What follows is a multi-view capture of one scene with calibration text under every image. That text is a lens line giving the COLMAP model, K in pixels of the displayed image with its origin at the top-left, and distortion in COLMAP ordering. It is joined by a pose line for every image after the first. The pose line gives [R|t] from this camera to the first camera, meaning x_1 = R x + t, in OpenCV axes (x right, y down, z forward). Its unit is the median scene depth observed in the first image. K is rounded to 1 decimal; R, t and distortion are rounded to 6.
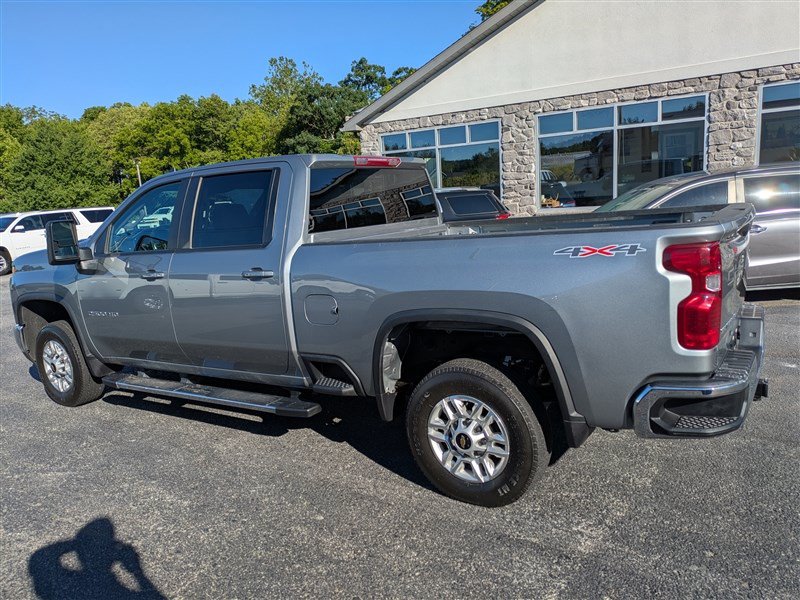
lens RADIAL K [[599.5, 0, 401.2], [0, 599.5, 310.8], [0, 0, 1]] dist [0.058116, -0.056986]
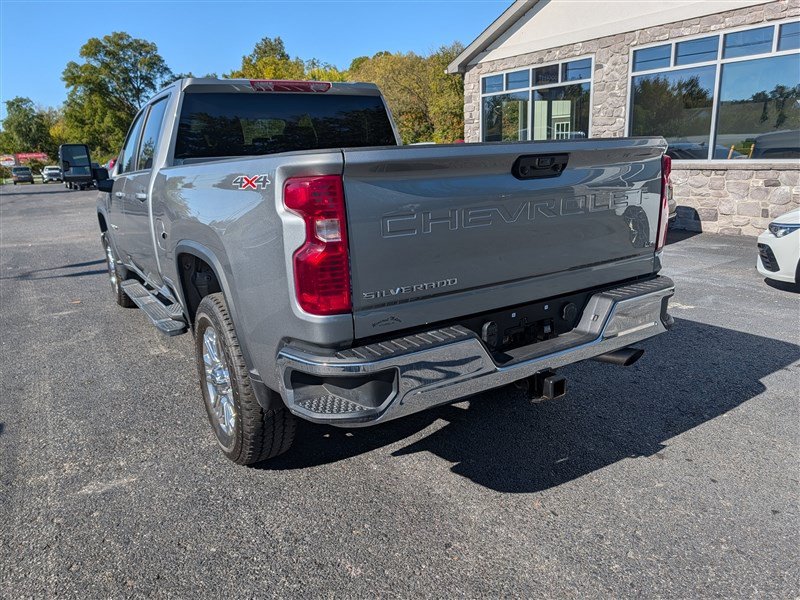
lens RADIAL K [[599.5, 0, 368.9], [0, 599.5, 286.7], [0, 0, 1]] dist [0.058116, -0.056986]
pose [[0.896140, 0.124691, -0.425893, 0.322576], [-0.103921, 0.991993, 0.071766, -0.017168], [0.431432, -0.020053, 0.901923, 0.071832]]
